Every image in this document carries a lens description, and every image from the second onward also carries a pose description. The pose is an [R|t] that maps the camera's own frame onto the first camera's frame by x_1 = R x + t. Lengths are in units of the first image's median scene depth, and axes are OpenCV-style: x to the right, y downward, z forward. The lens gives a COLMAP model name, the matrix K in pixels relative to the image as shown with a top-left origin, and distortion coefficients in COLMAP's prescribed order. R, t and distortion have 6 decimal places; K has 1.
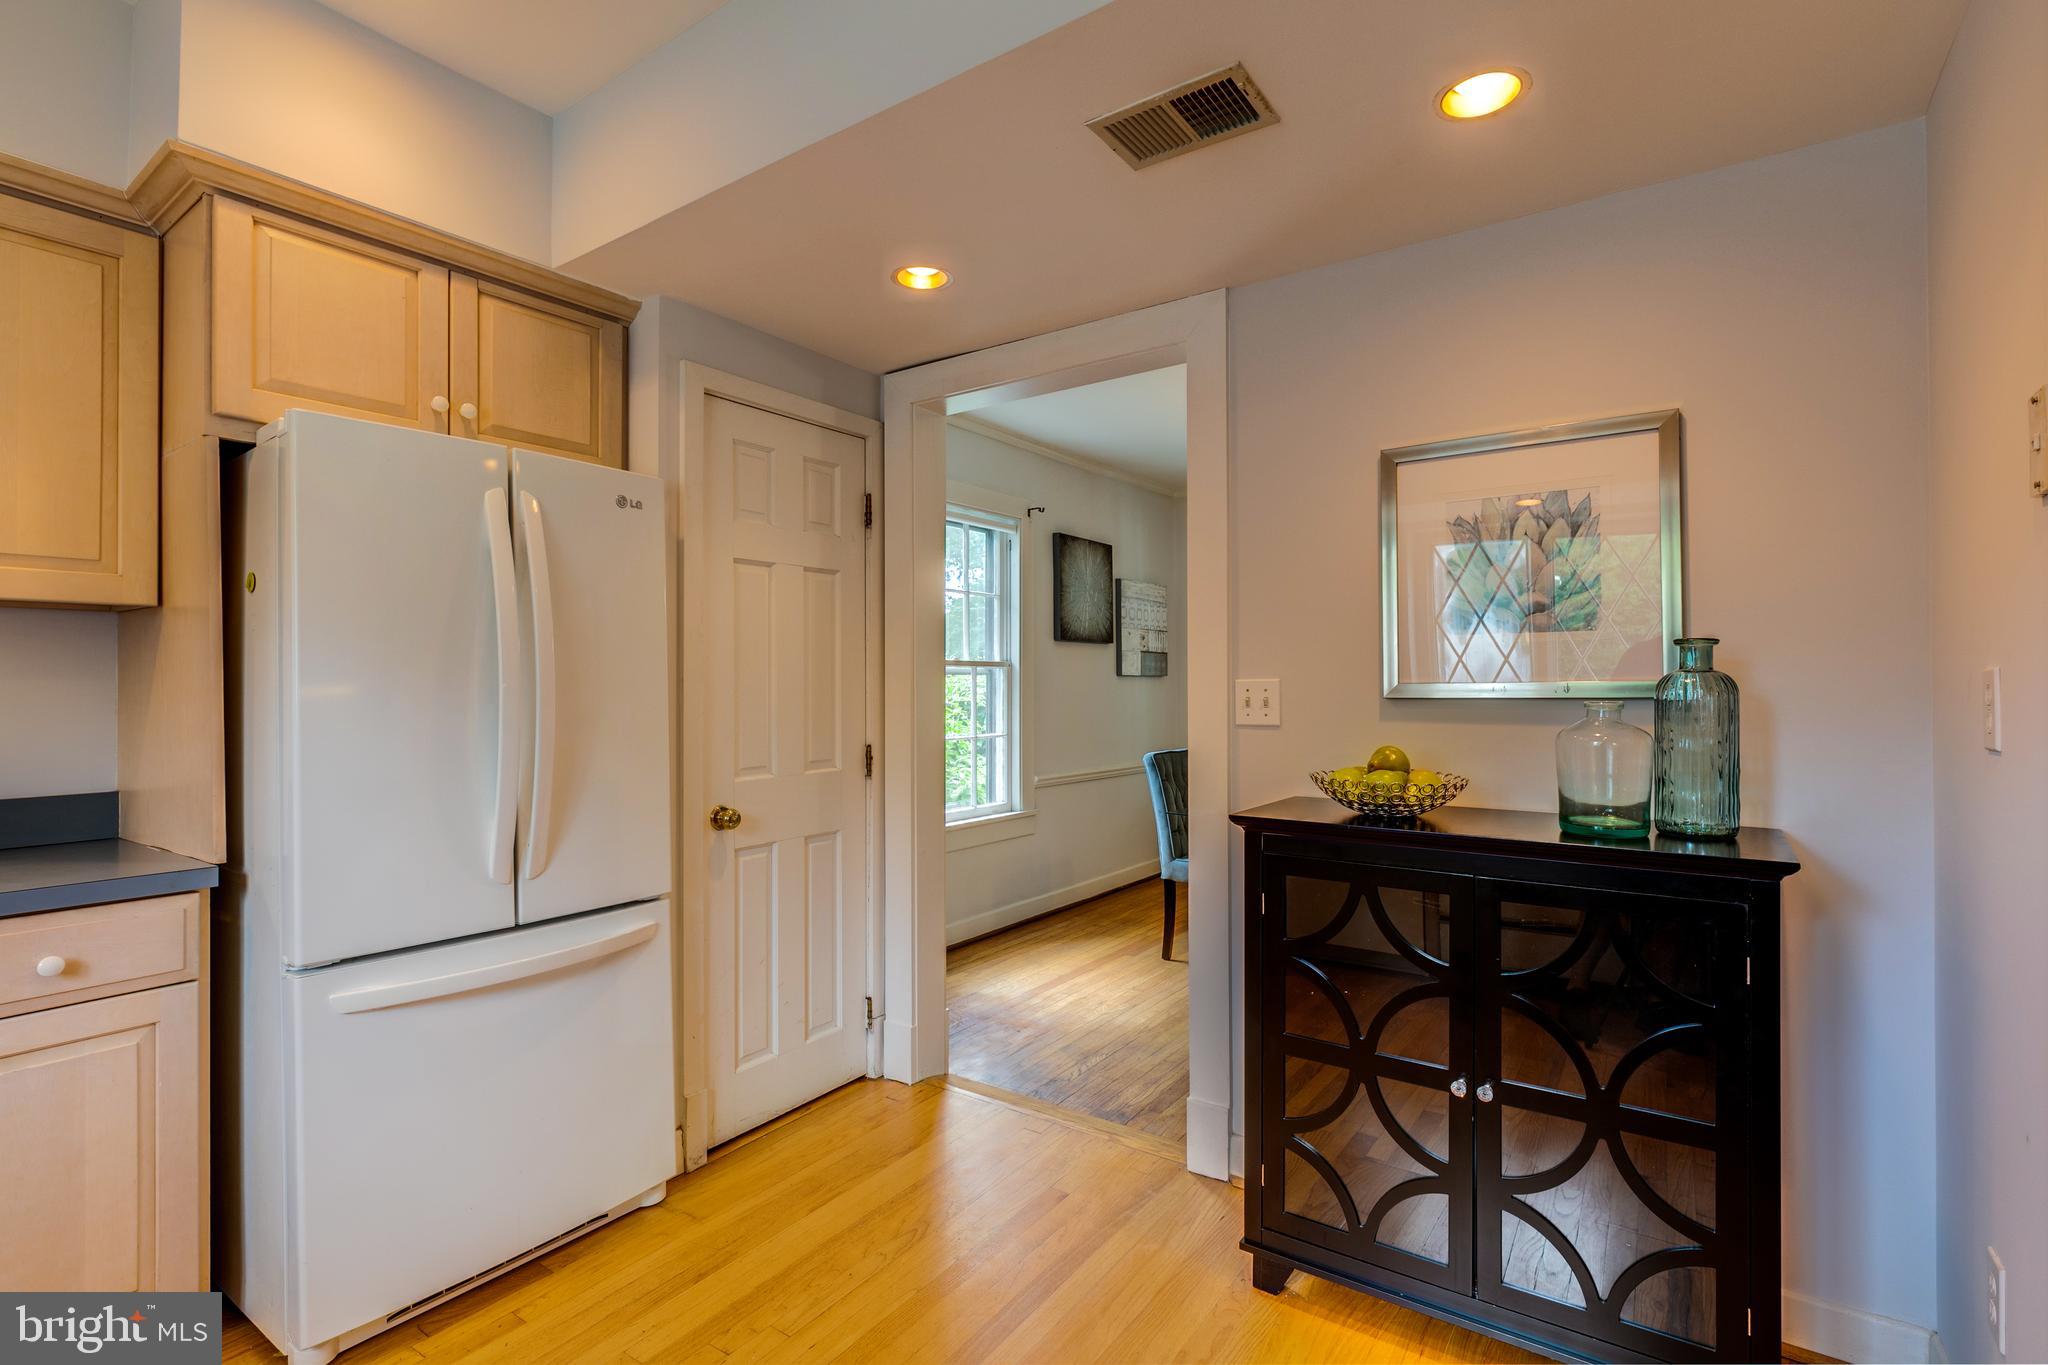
lens RADIAL K [[968.0, 0, 1023.0], [0, 968.0, 683.0], [0, 0, 1]] dist [-0.003194, -0.000246]
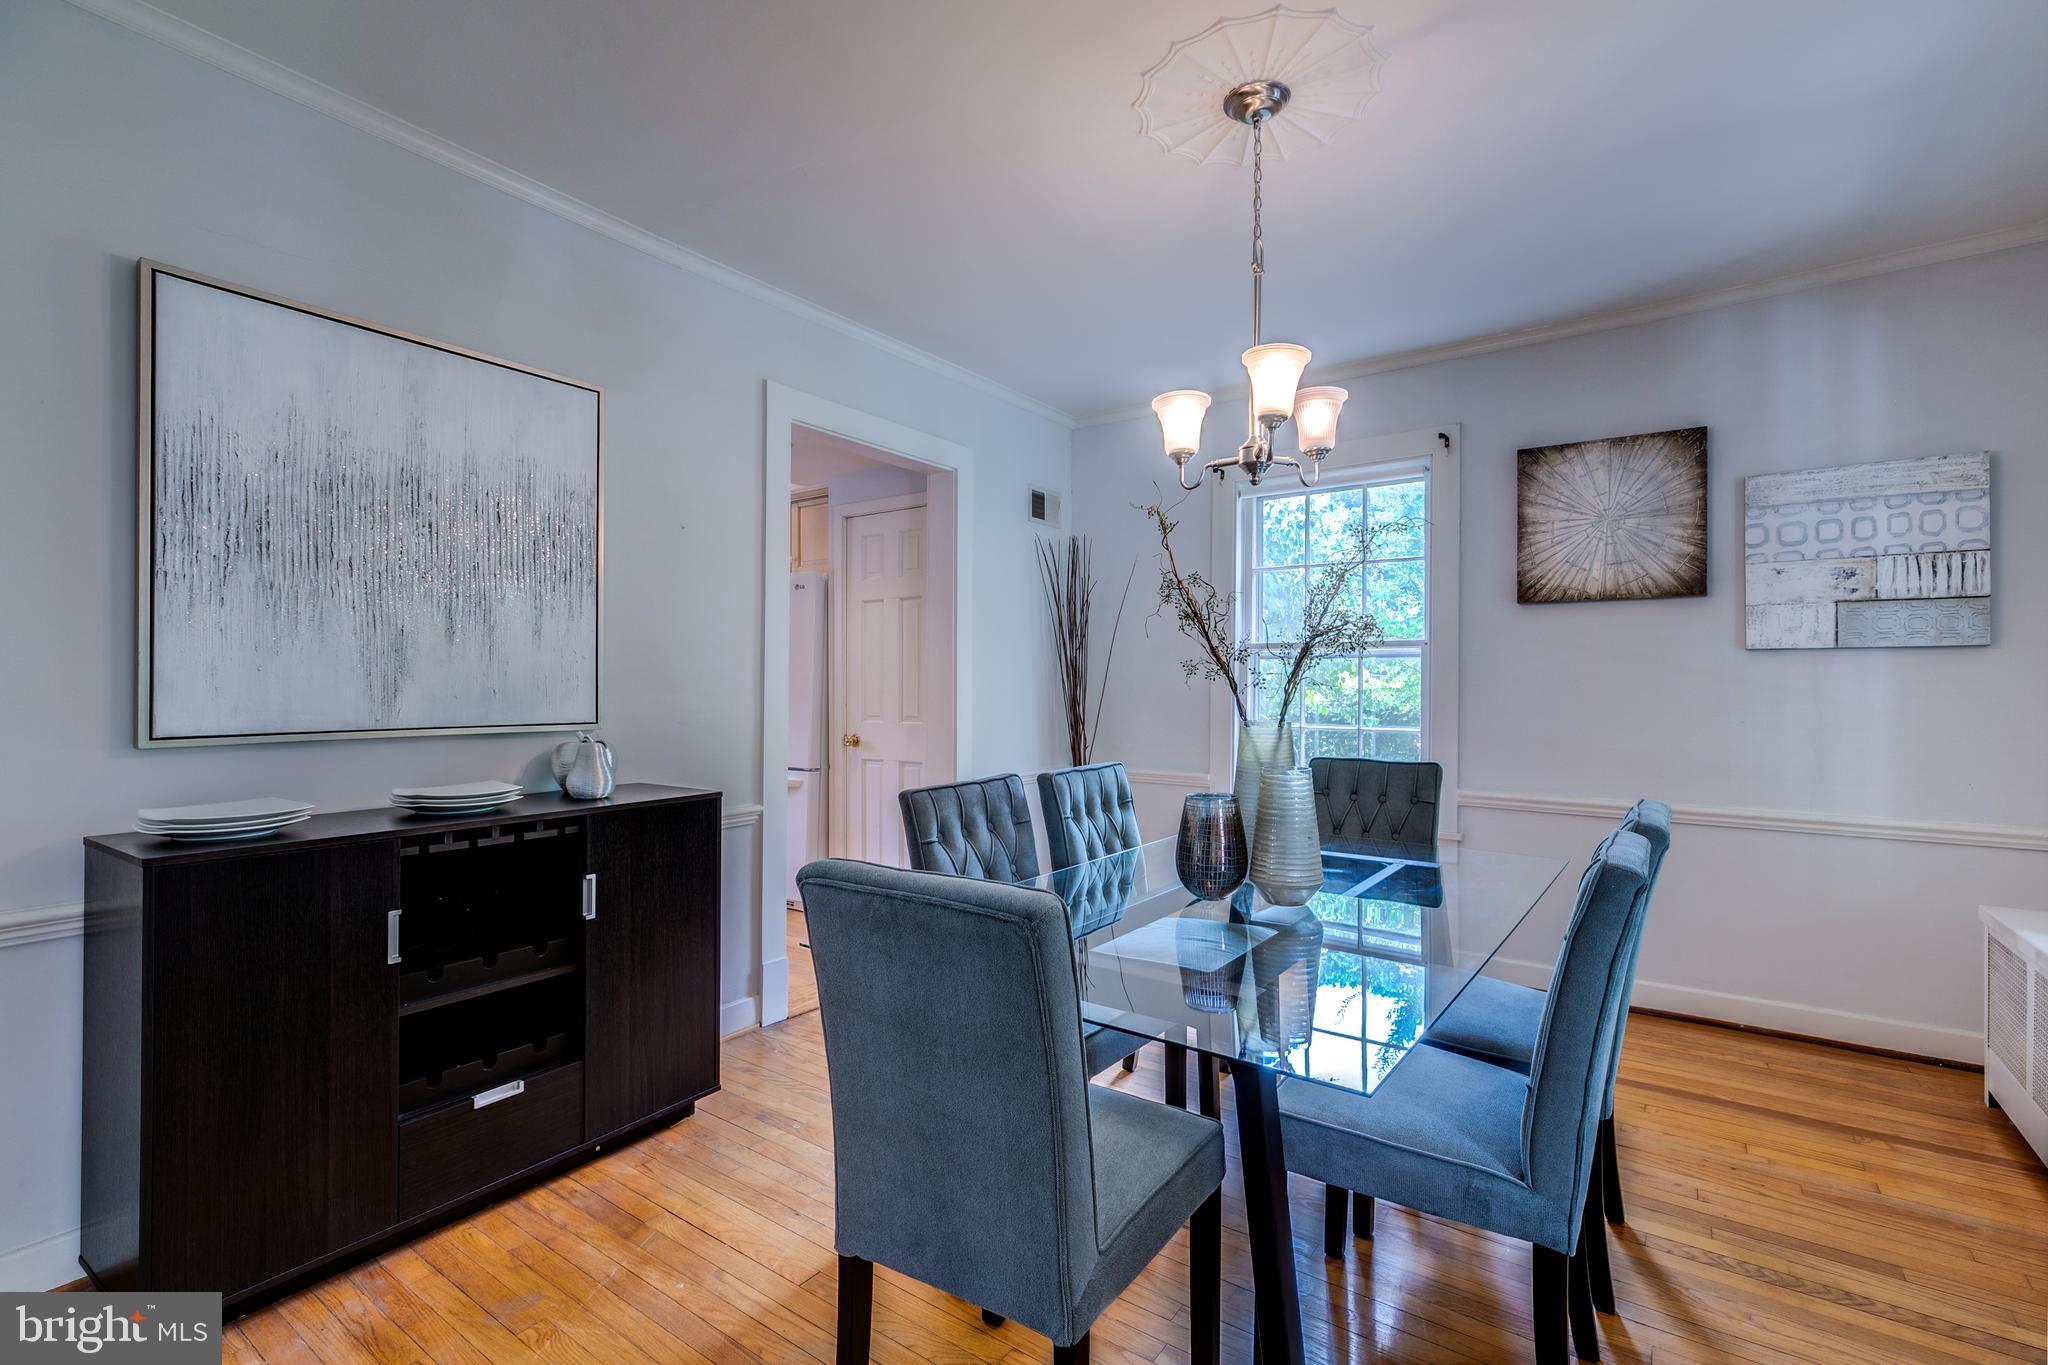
lens RADIAL K [[931.5, 0, 1030.3], [0, 931.5, 677.0], [0, 0, 1]] dist [0.003318, -0.001015]
pose [[-0.026935, 0.002046, -0.999635, 0.715864], [0.000773, 0.999998, 0.002026, 0.006196], [0.999637, -0.000719, -0.026936, 0.665958]]
